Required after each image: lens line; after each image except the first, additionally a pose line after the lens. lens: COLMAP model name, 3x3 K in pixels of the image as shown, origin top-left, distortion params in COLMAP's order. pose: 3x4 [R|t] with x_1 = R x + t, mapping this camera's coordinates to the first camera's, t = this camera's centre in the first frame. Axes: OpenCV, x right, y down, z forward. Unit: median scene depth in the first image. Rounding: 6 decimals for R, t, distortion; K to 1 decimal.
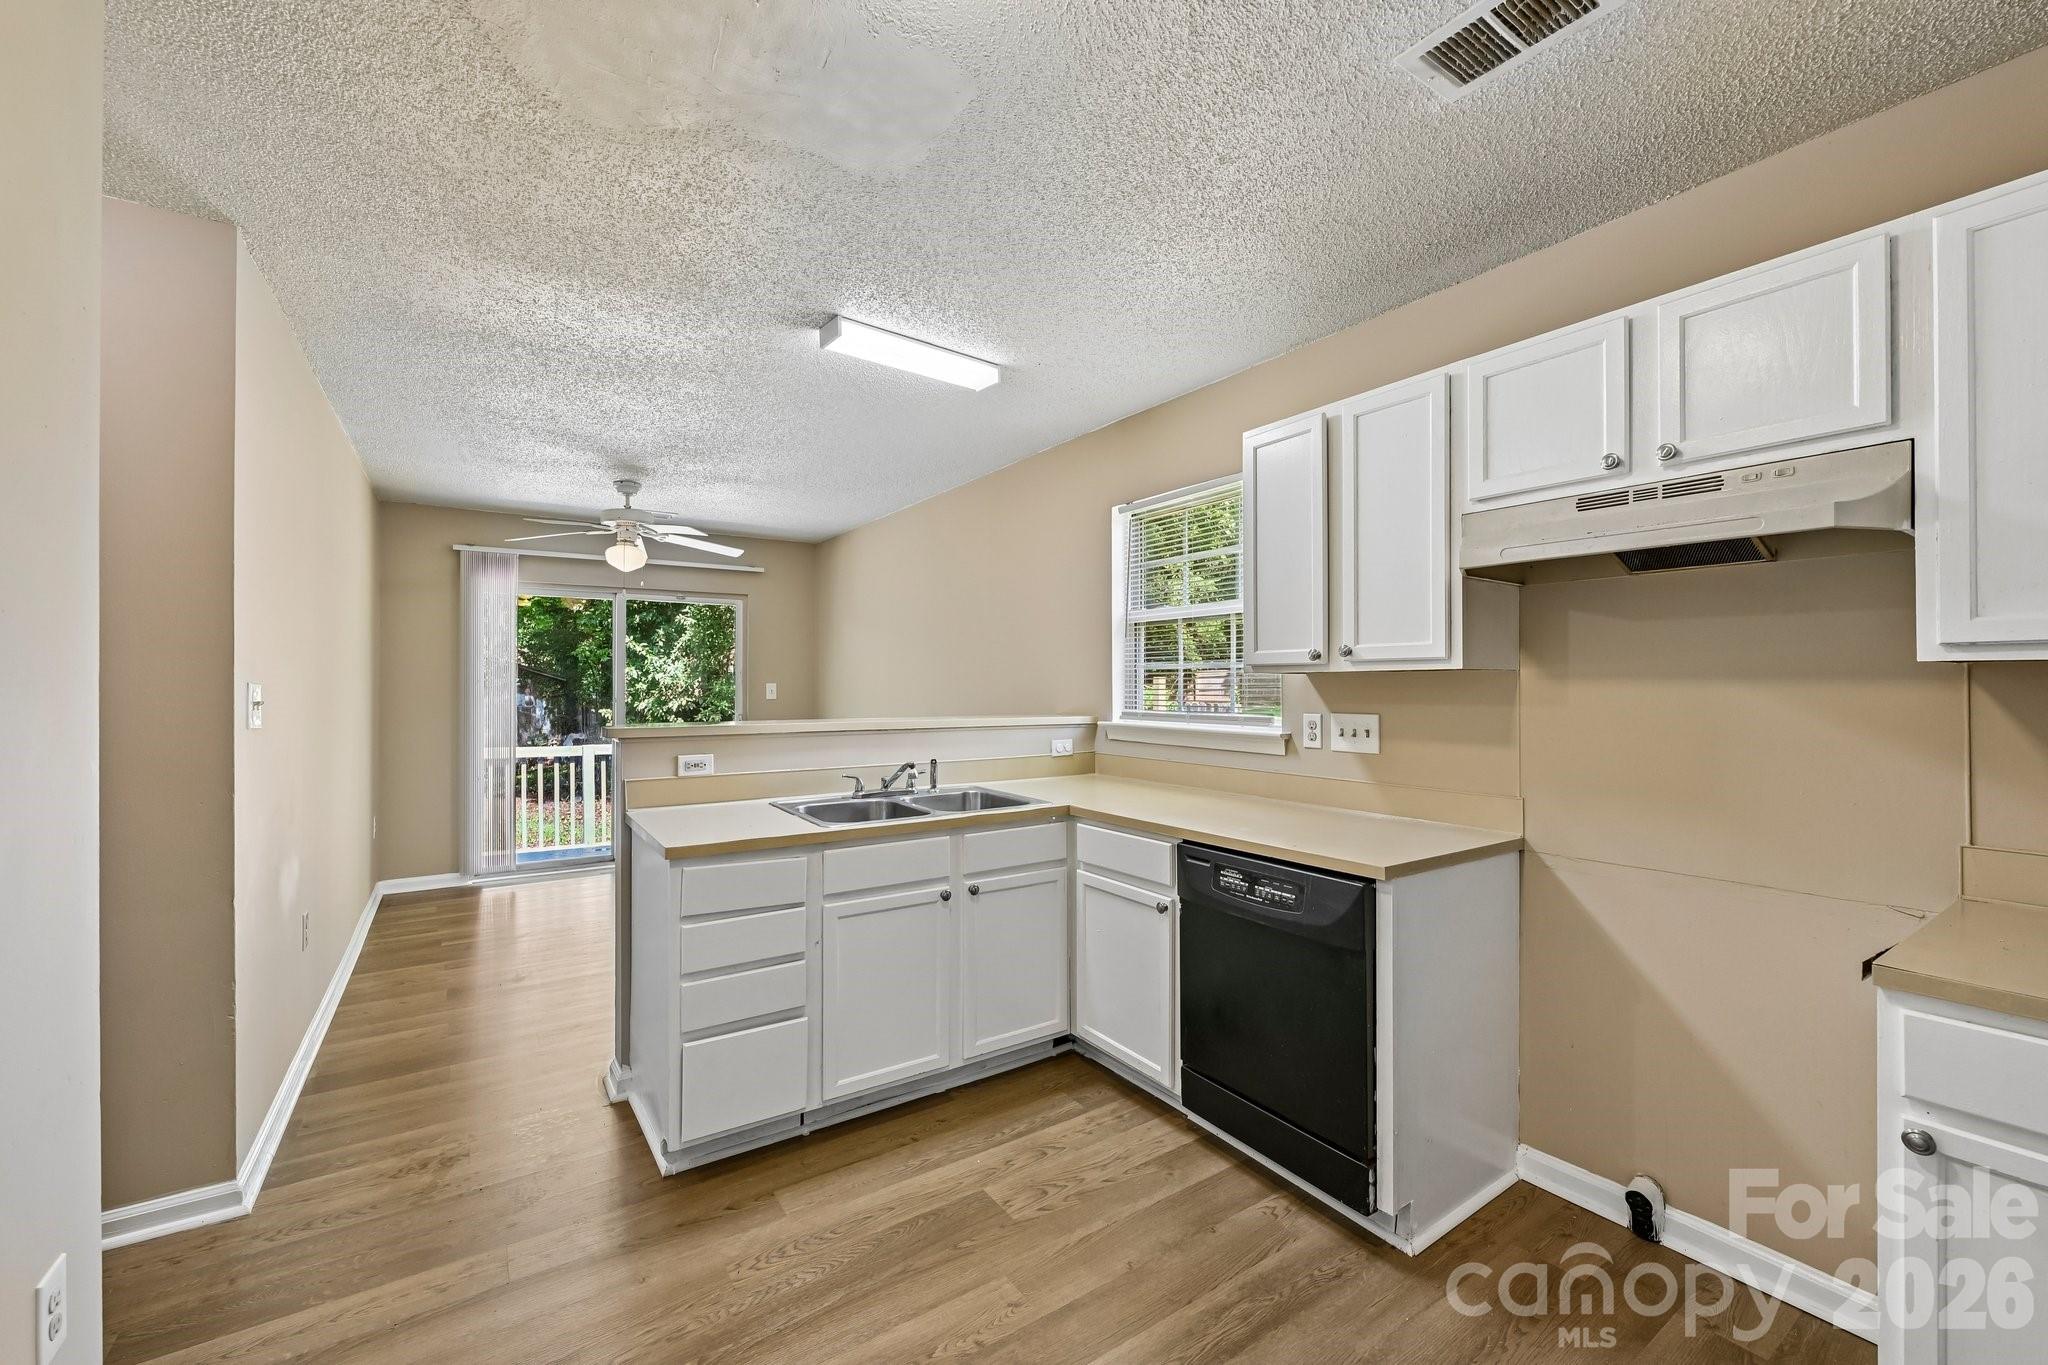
lens RADIAL K [[821.9, 0, 1015.9], [0, 821.9, 685.6], [0, 0, 1]] dist [0.002056, 0.000314]
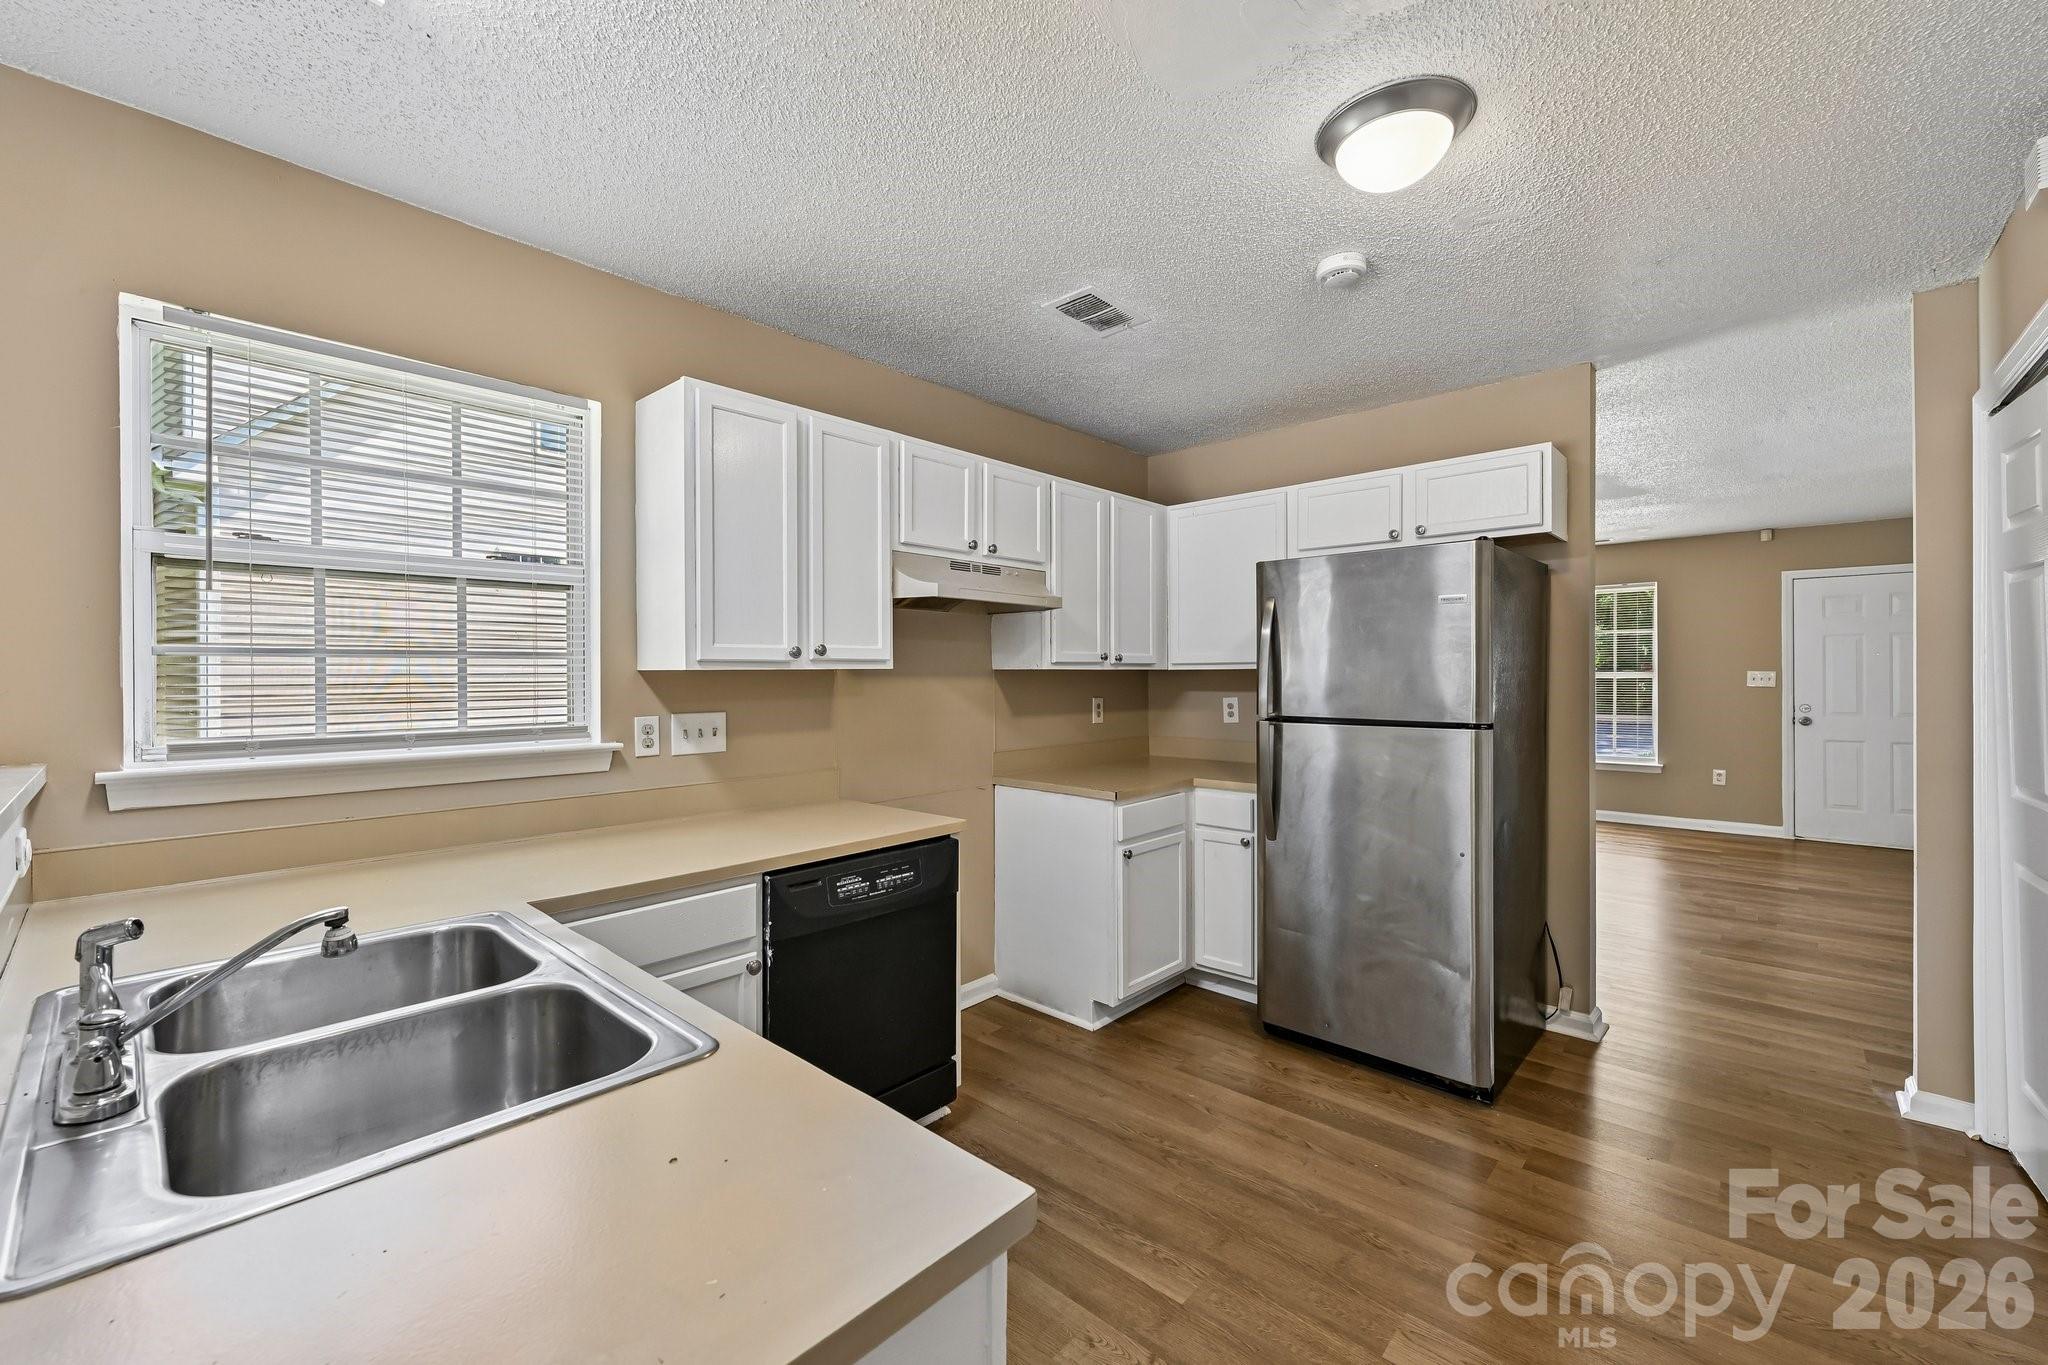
lens RADIAL K [[860.5, 0, 995.8], [0, 860.5, 674.4], [0, 0, 1]] dist [0.011201, -0.000185]
pose [[-0.205799, -0.000459, 0.978594, -0.943104], [0.000844, 0.999999, 0.000646, -0.016041], [-0.978594, 0.000959, -0.205799, 1.291580]]
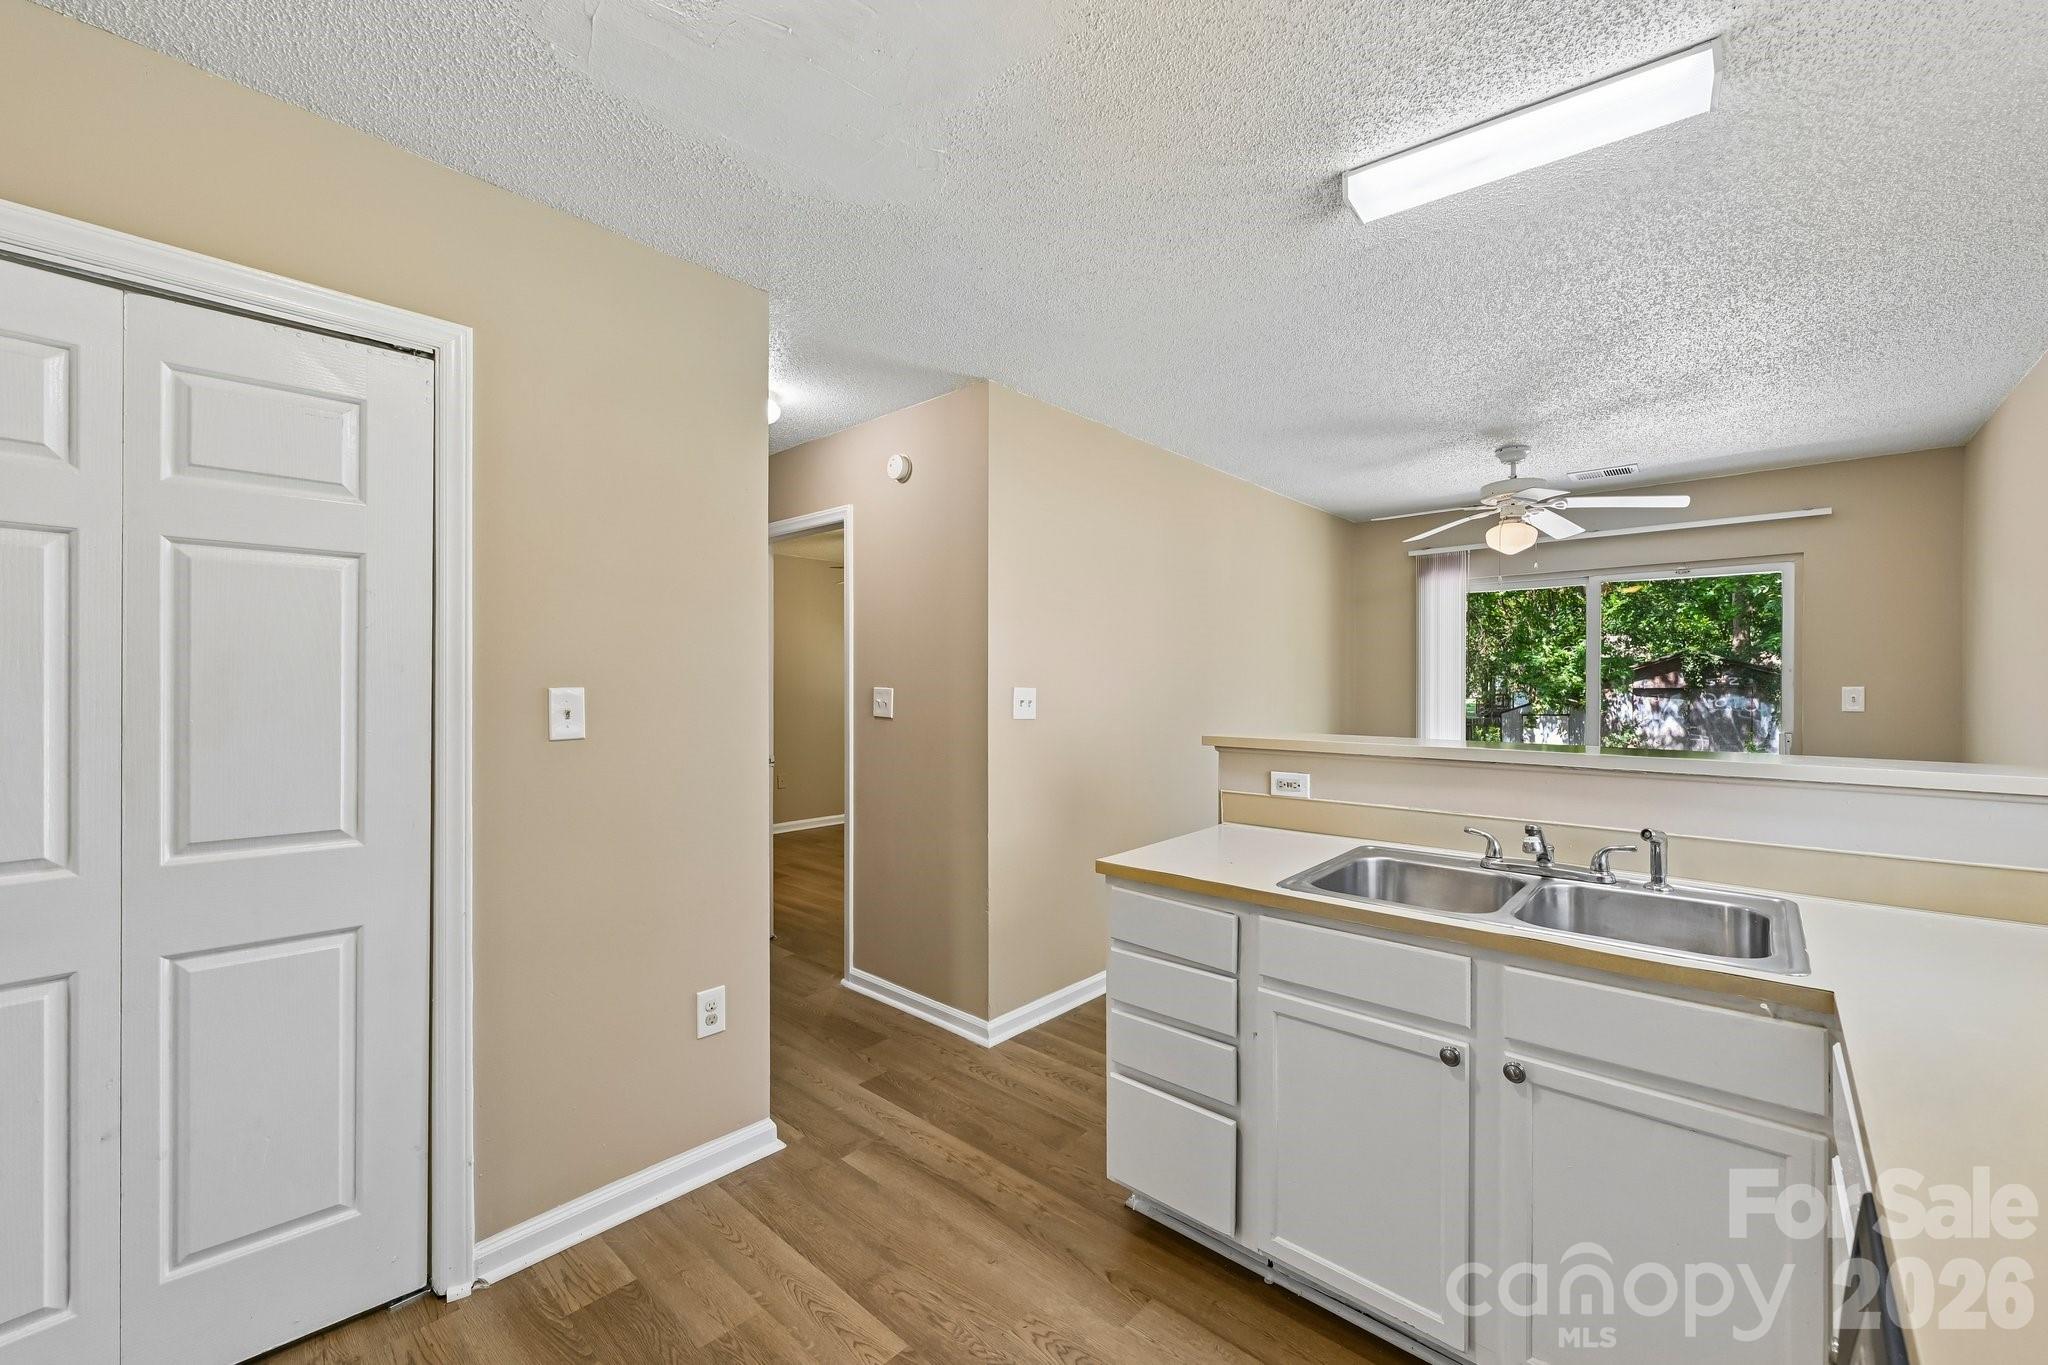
lens RADIAL K [[821.9, 0, 1015.9], [0, 821.9, 685.6], [0, 0, 1]] dist [0.002056, 0.000314]
pose [[0.240987, 0.003117, -0.970523, 0.166878], [-0.002365, 0.999994, 0.002624, -0.003772], [0.970526, 0.001663, 0.240992, 0.228450]]
